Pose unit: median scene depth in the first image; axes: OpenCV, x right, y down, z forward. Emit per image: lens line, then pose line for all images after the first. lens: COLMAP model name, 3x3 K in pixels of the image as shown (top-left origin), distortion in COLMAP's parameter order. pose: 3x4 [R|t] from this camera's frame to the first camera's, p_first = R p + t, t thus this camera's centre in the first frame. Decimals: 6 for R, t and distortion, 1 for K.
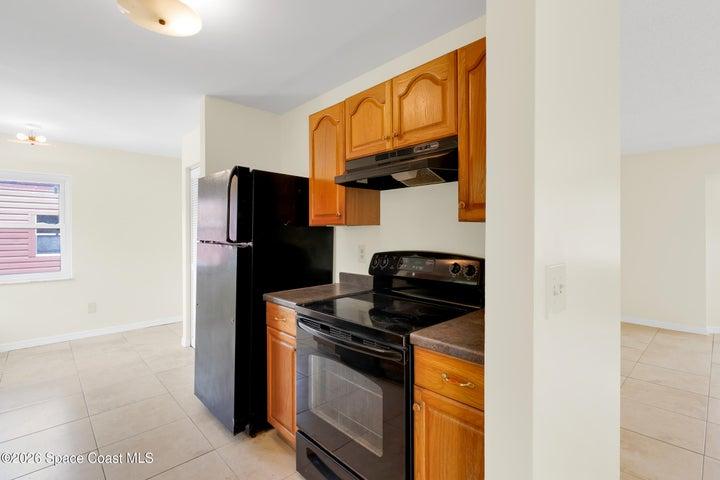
lens RADIAL K [[337.4, 0, 362.8], [0, 337.4, 236.0], [0, 0, 1]] dist [0.001493, 0.000047]
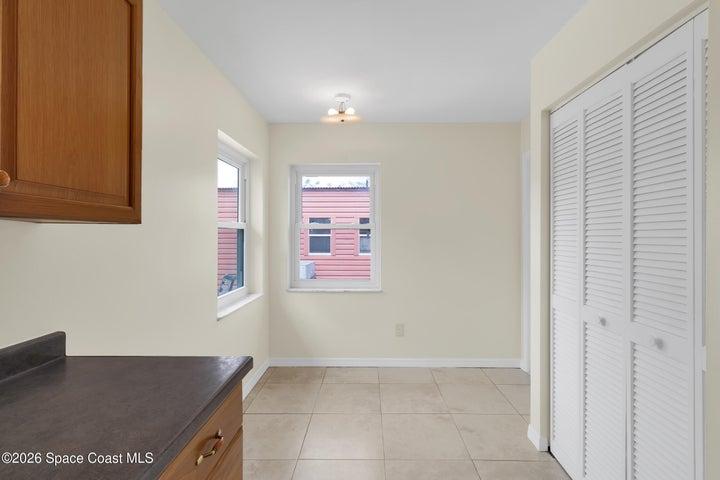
lens RADIAL K [[337.4, 0, 362.8], [0, 337.4, 236.0], [0, 0, 1]] dist [0.001493, 0.000047]
pose [[0.710468, 0.005744, -0.703706, -0.329561], [-0.009011, 0.999959, -0.000935, -0.003065], [0.703672, 0.007006, 0.710490, 0.402726]]
